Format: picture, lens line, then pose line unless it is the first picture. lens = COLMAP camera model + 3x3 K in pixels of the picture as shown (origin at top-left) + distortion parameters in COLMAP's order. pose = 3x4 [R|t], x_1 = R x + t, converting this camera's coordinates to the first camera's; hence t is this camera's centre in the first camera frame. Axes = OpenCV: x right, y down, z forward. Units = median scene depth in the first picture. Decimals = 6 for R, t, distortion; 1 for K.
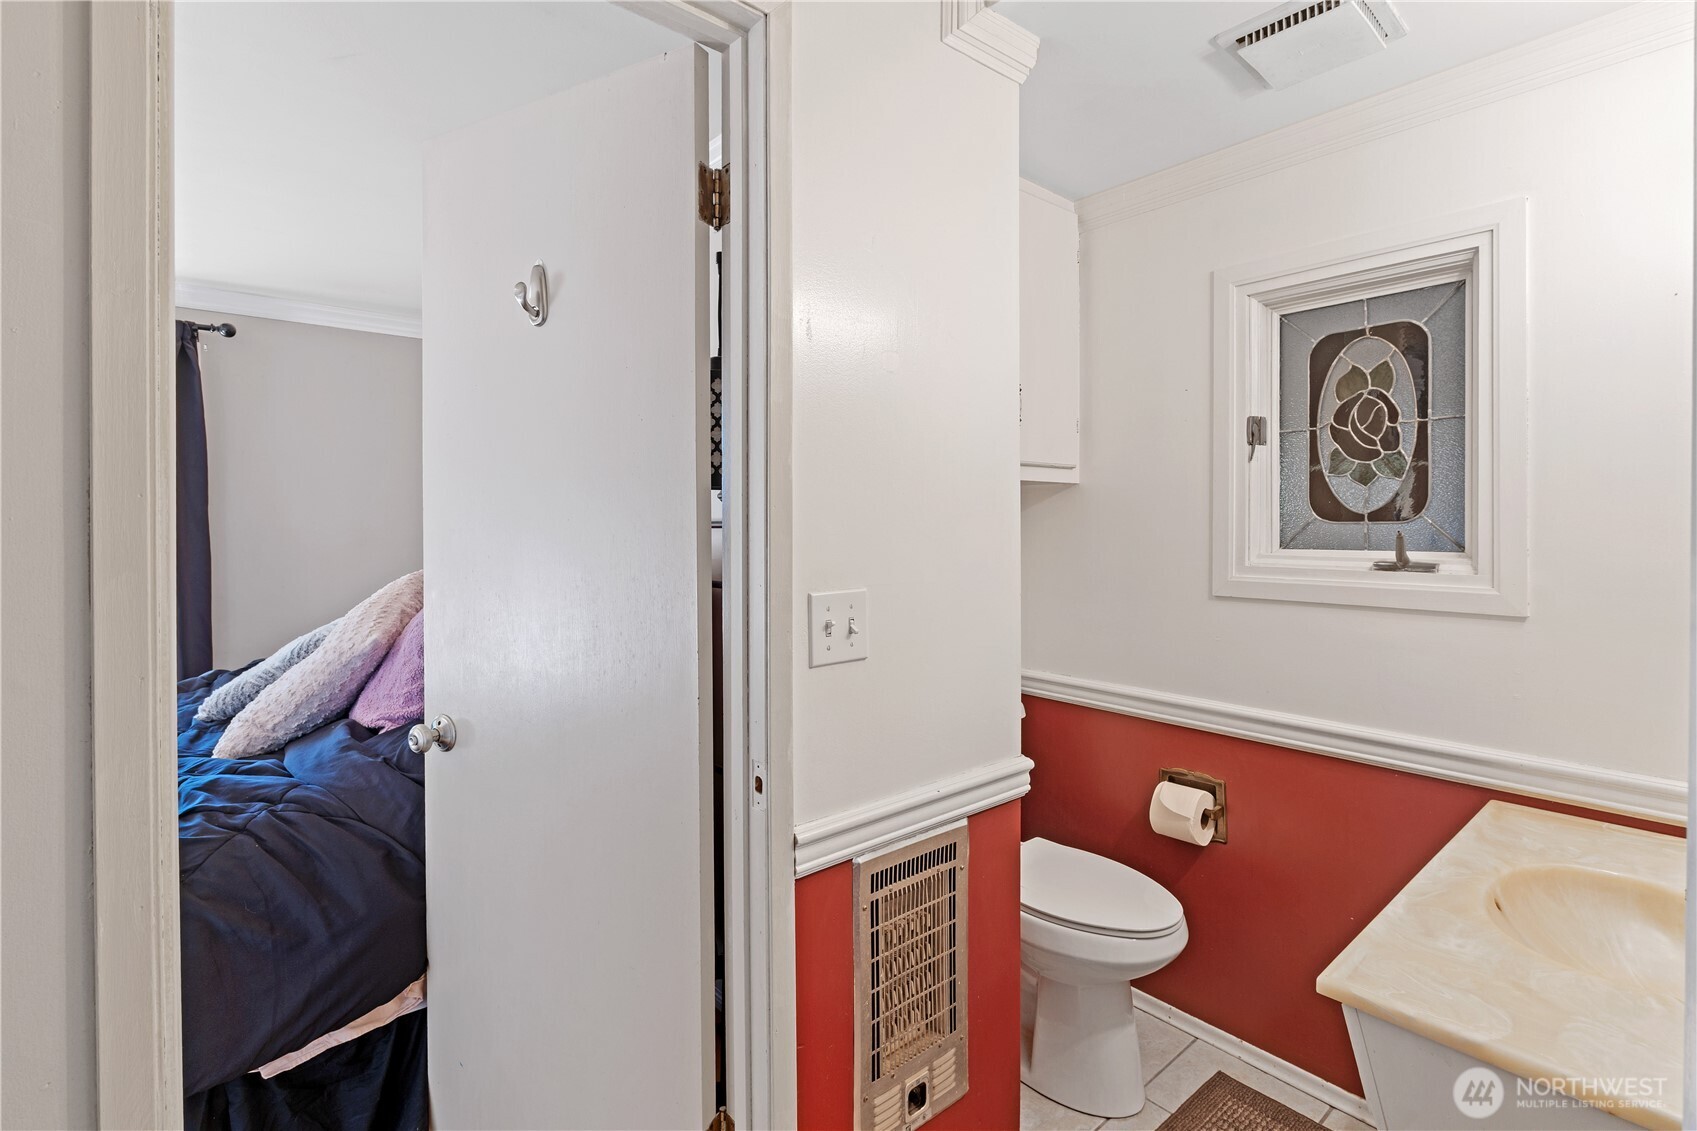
lens RADIAL K [[795.4, 0, 849.2], [0, 795.4, 541.4], [0, 0, 1]] dist [-0.007888, -0.000128]
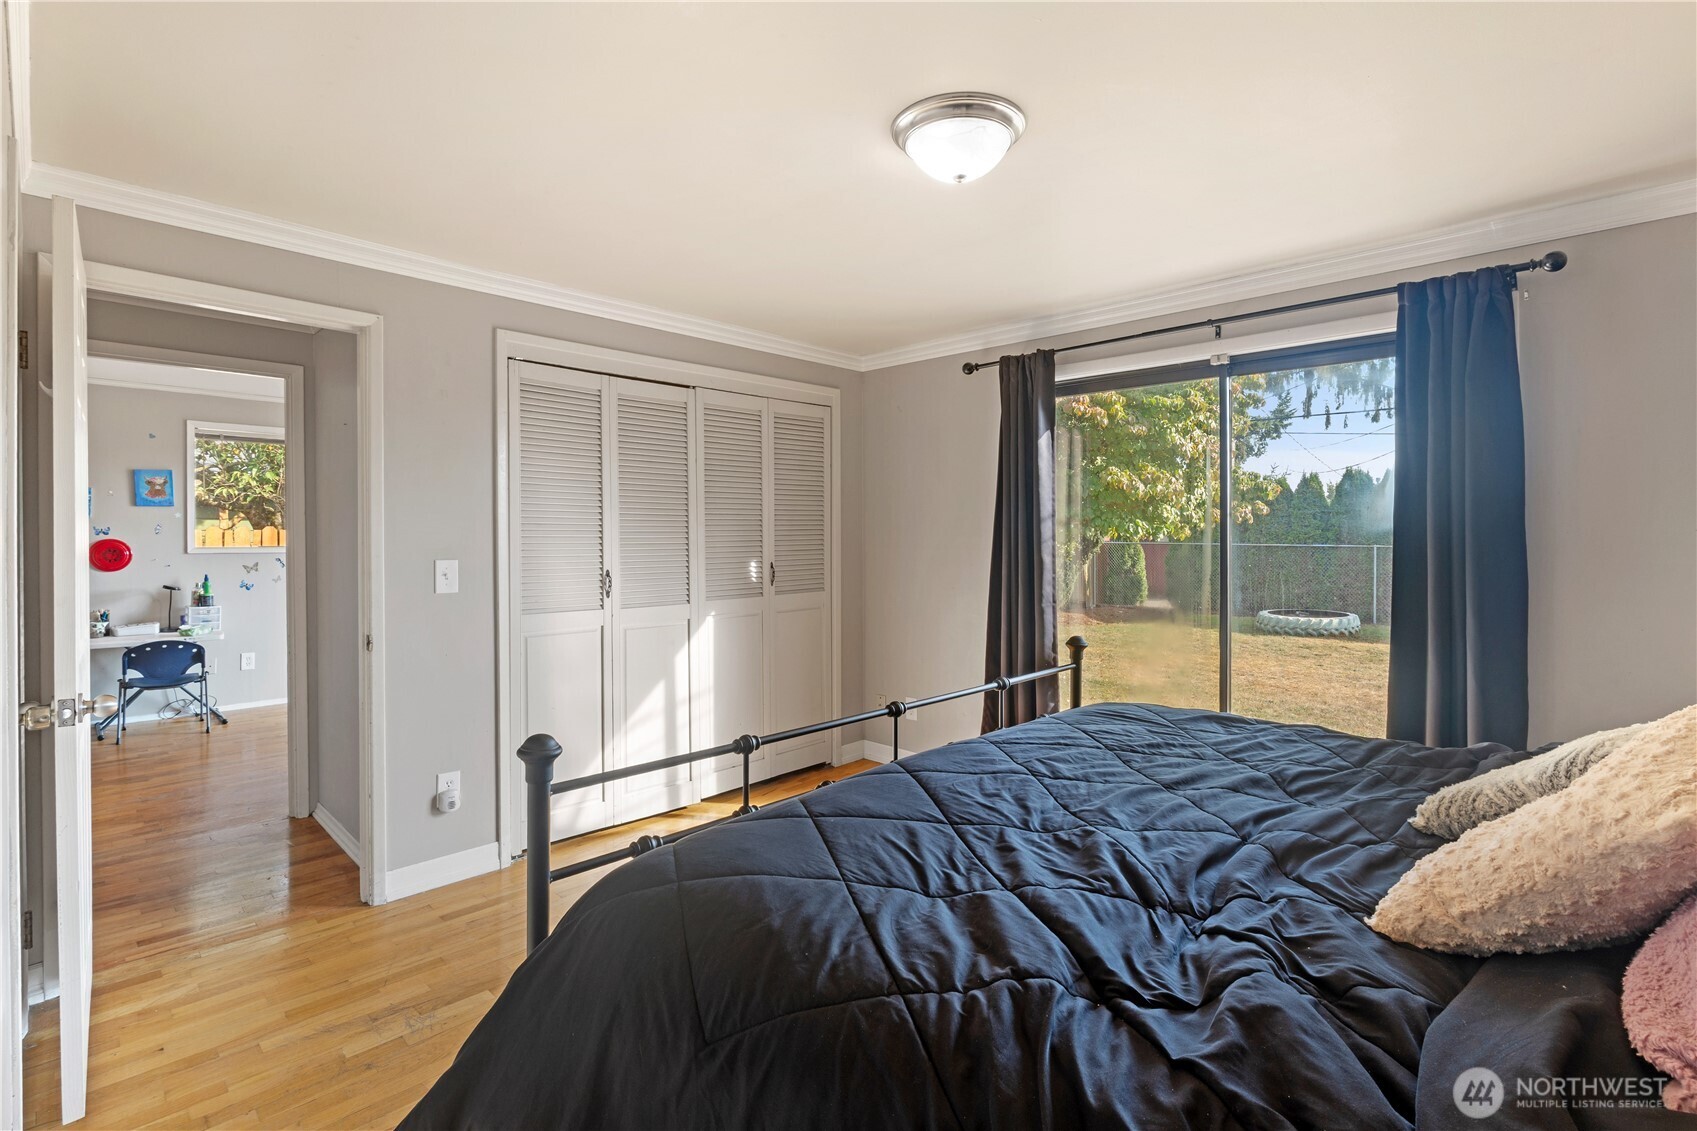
lens RADIAL K [[795.4, 0, 849.2], [0, 795.4, 541.4], [0, 0, 1]] dist [-0.007888, -0.000128]
pose [[0.099884, 0.005836, -0.994982, -0.244029], [-0.020210, 0.999788, 0.003835, -0.007097], [0.994794, 0.019726, 0.099981, 0.528875]]
